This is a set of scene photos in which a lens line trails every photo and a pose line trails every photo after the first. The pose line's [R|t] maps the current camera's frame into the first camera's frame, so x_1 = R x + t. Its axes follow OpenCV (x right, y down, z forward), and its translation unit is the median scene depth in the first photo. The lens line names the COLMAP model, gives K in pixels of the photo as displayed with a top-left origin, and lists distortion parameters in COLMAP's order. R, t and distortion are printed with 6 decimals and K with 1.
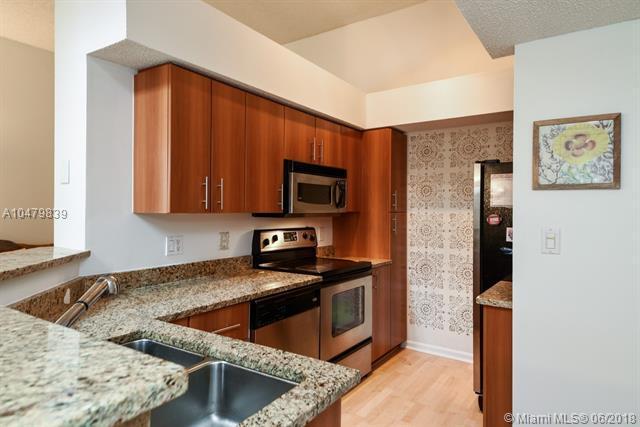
lens RADIAL K [[400.1, 0, 319.5], [0, 400.1, 212.1], [0, 0, 1]] dist [0.049280, 0.000354]
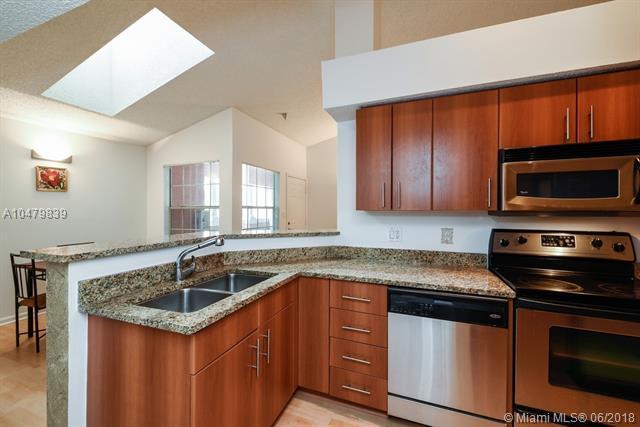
lens RADIAL K [[263.0, 0, 318.9], [0, 263.0, 212.6], [0, 0, 1]] dist [0.001000, -0.000059]
pose [[0.198186, -0.003844, -0.980157, 0.419456], [-0.009453, 0.999938, -0.005833, 0.014829], [0.980119, 0.010421, 0.198138, 0.521358]]
